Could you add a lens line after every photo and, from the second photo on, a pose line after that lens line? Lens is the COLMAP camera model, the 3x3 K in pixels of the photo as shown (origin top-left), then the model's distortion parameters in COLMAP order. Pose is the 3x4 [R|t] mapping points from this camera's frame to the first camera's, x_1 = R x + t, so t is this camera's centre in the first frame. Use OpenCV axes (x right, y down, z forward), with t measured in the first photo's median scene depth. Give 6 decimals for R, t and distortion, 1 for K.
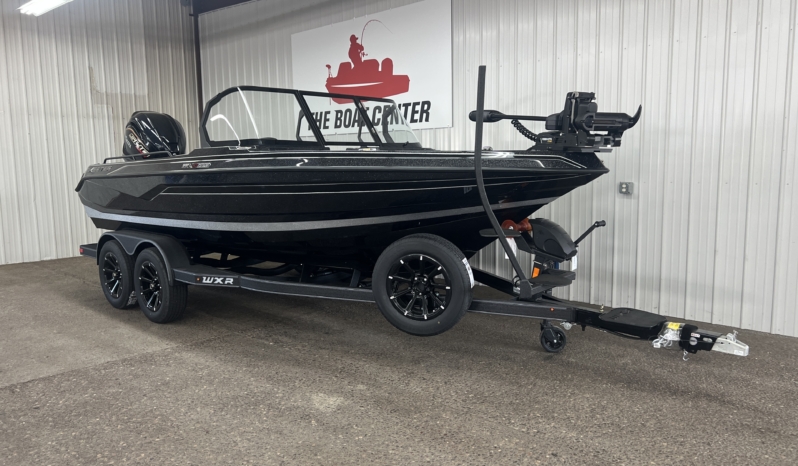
lens RADIAL K [[619.8, 0, 397.0], [0, 619.8, 238.1], [0, 0, 1]] dist [0.087606, -0.132589]
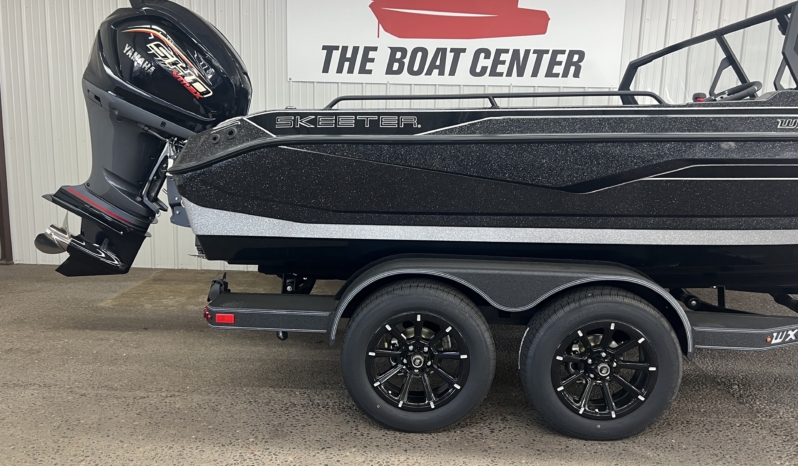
lens RADIAL K [[619.8, 0, 397.0], [0, 619.8, 238.1], [0, 0, 1]] dist [0.087606, -0.132589]
pose [[0.739317, -0.074863, 0.669183, -0.610964], [0.047565, 0.997124, 0.059000, -0.045282], [-0.671675, -0.011790, 0.740752, 0.551921]]
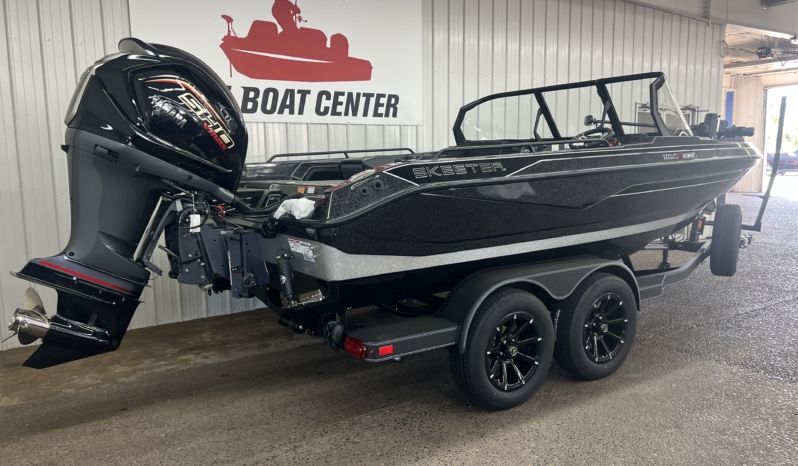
lens RADIAL K [[619.8, 0, 397.0], [0, 619.8, 238.1], [0, 0, 1]] dist [0.087606, -0.132589]
pose [[0.197024, -0.115913, 0.973522, -0.825754], [0.137553, 0.986432, 0.089612, -0.088646], [-0.970701, 0.116255, 0.210295, 0.786965]]
